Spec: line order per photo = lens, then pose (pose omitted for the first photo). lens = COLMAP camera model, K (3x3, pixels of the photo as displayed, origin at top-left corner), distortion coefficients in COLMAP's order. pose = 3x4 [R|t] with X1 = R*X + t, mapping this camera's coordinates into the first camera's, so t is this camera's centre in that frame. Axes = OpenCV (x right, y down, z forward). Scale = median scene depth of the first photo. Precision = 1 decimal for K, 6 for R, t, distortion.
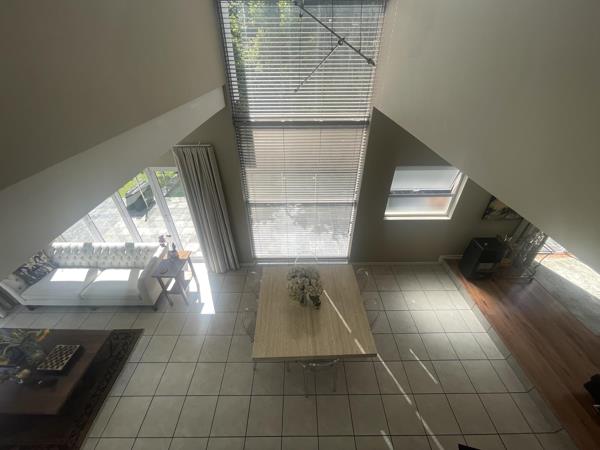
lens RADIAL K [[242.3, 0, 300.0], [0, 242.3, 225.0], [0, 0, 1]] dist [-0.007761, 0.000393]
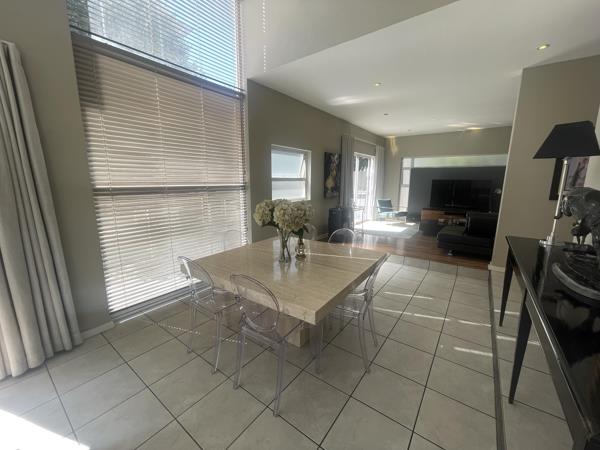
lens RADIAL K [[242.3, 0, 300.0], [0, 242.3, 225.0], [0, 0, 1]] dist [-0.007761, 0.000393]
pose [[0.601435, -0.141171, 0.786350, -0.375807], [0.468598, 0.859512, -0.204098, 0.312518], [-0.647064, 0.491233, 0.583093, 0.408935]]
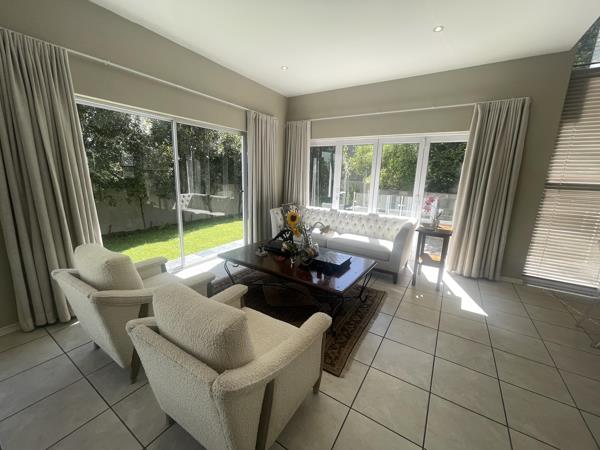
lens RADIAL K [[241.3, 0, 302.2], [0, 241.3, 222.7], [0, 0, 1]] dist [-0.000025, 0.000141]
pose [[0.844329, 0.132144, -0.519275, -0.448694], [-0.331529, 0.890177, -0.312527, 0.501995], [0.420949, 0.436030, 0.795412, 0.136026]]
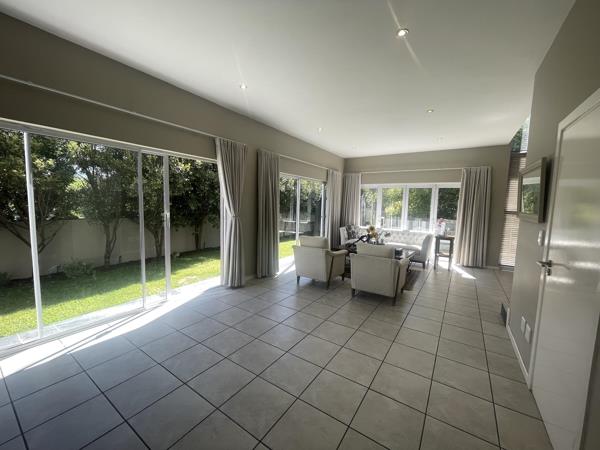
lens RADIAL K [[242.3, 0, 300.0], [0, 242.3, 225.0], [0, 0, 1]] dist [-0.007761, 0.000393]
pose [[0.828879, 0.069196, -0.555131, -0.414066], [-0.341667, 0.848364, -0.404404, 0.913225], [0.442970, 0.524872, 0.726833, -0.451887]]
